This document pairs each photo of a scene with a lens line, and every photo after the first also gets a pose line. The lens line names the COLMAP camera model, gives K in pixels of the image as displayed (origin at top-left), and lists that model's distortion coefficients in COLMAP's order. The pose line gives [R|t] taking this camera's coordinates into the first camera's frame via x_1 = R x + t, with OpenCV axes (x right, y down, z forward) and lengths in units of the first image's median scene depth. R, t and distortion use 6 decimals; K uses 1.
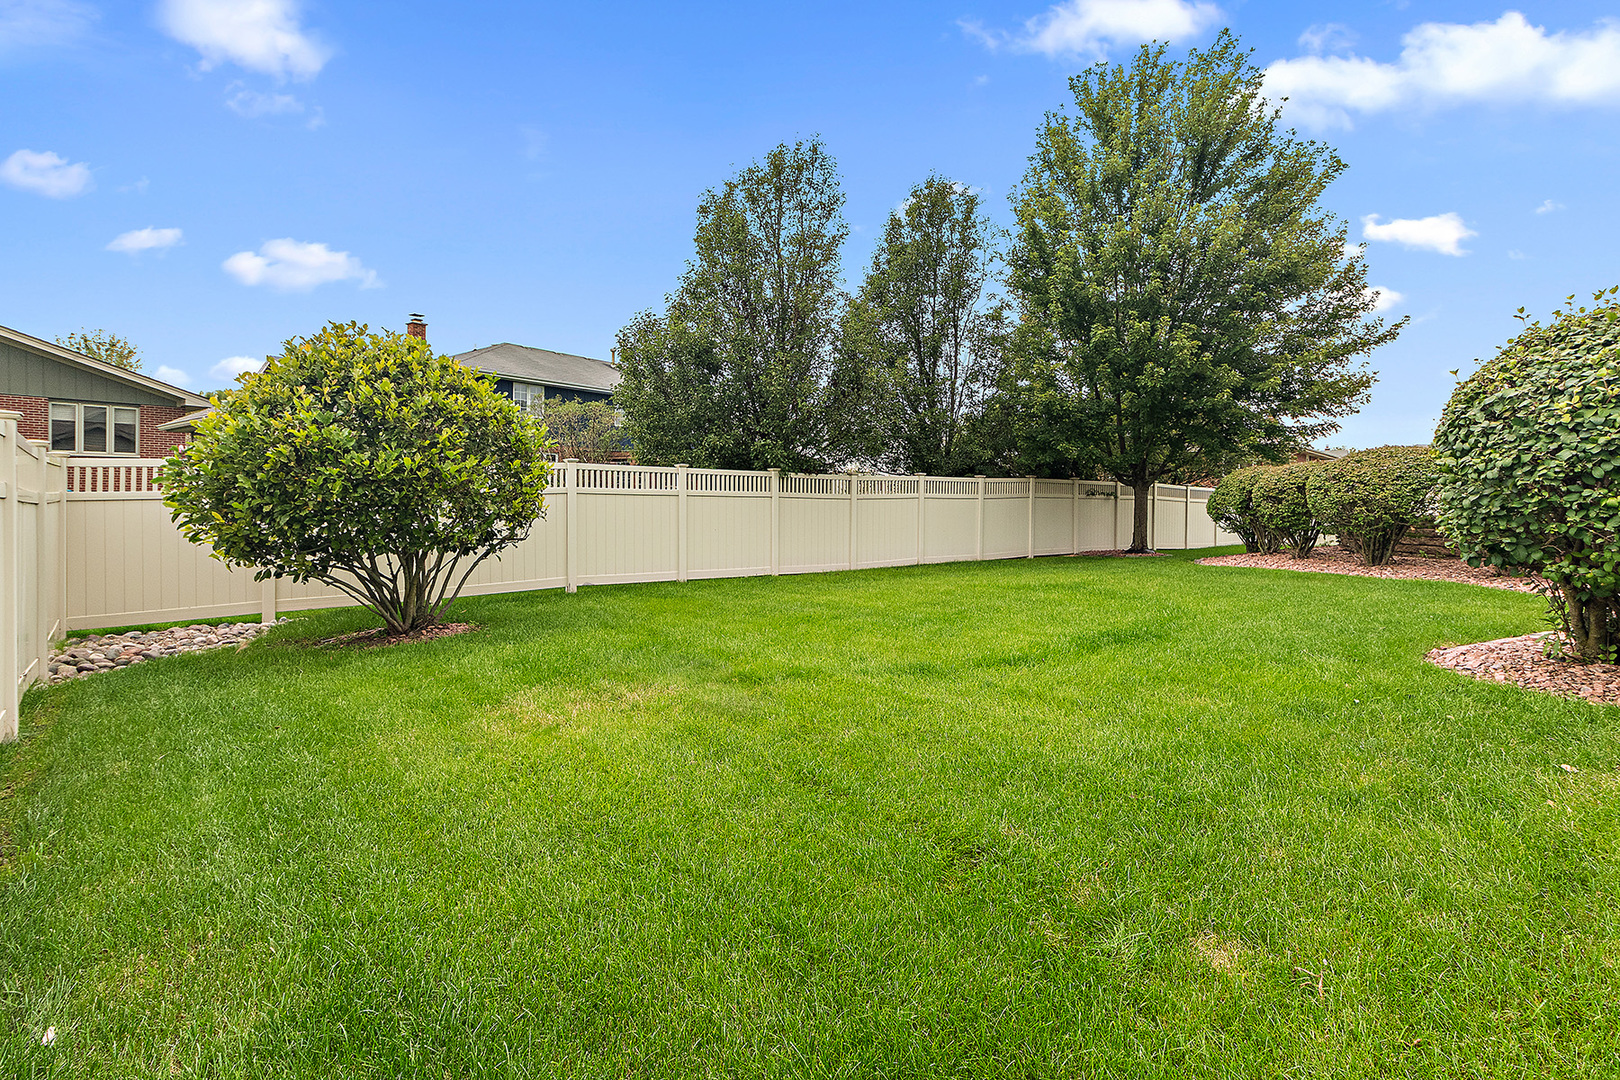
lens RADIAL K [[701.7, 0, 807.7], [0, 701.7, 518.1], [0, 0, 1]] dist [-0.000669, -0.000434]
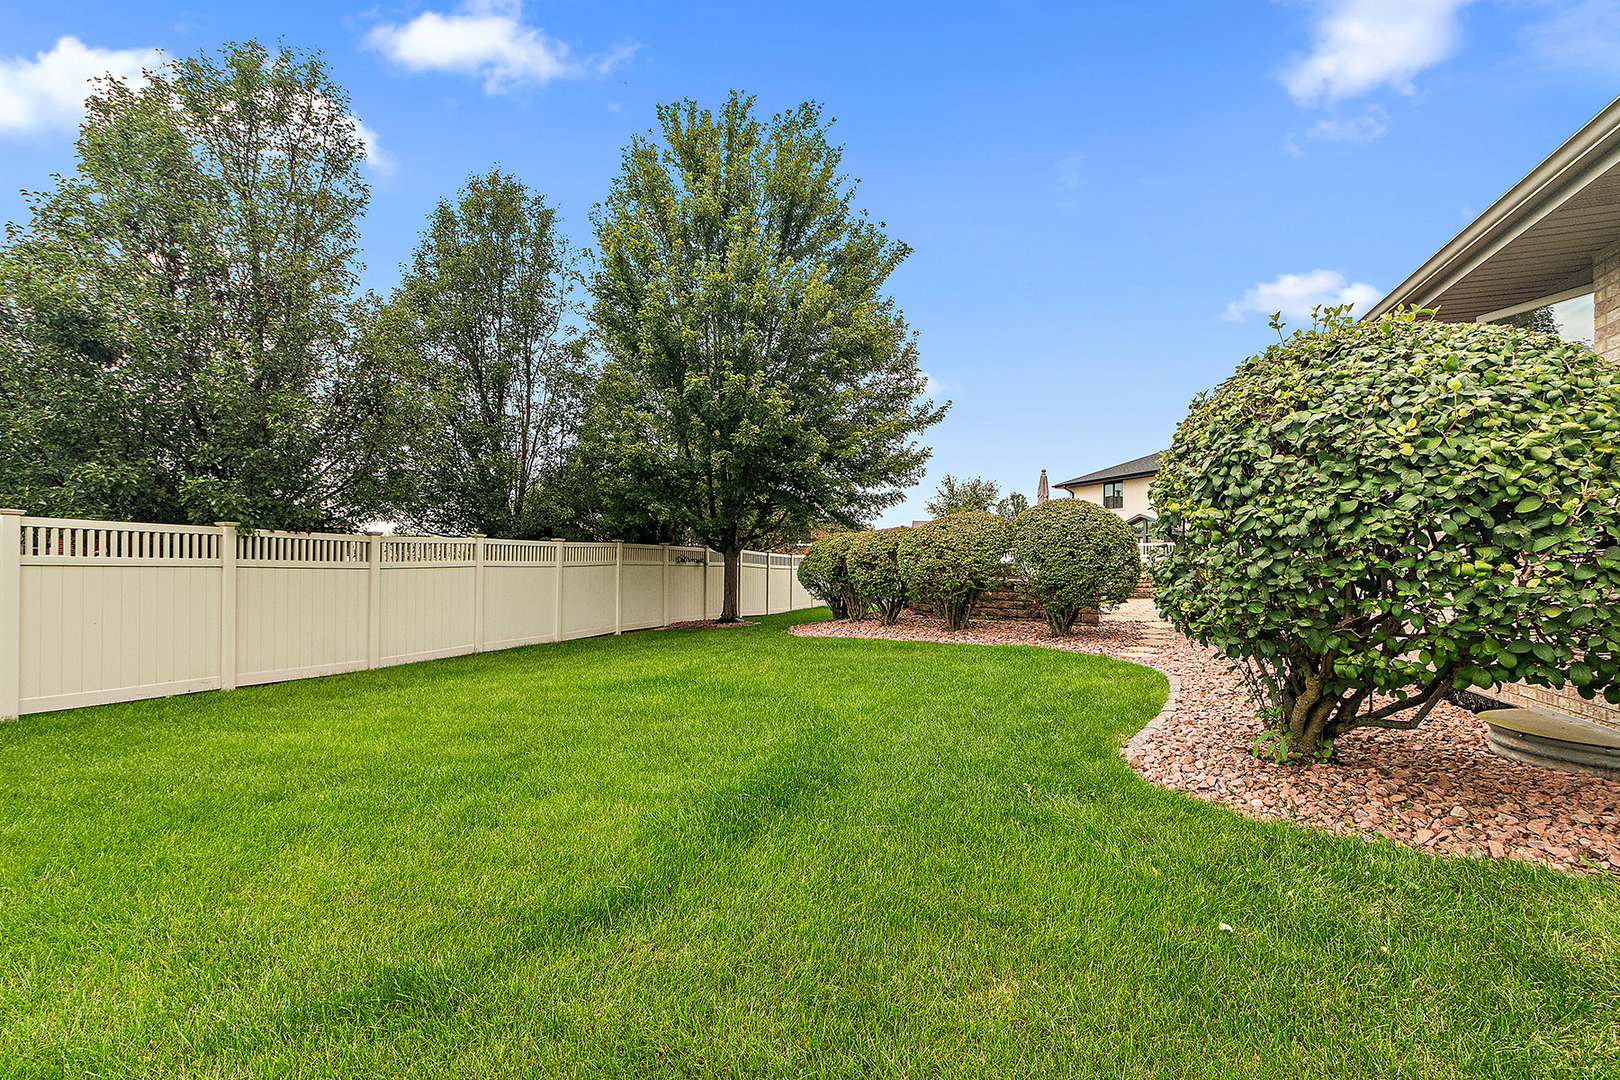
lens RADIAL K [[729.1, 0, 810.0], [0, 729.1, 540.0], [0, 0, 1]] dist [-0.001336, -0.000667]
pose [[0.841789, 0.012830, 0.539654, 0.038847], [0.021266, 0.998153, -0.056903, -0.004753], [-0.539387, 0.059377, 0.839962, 0.142579]]
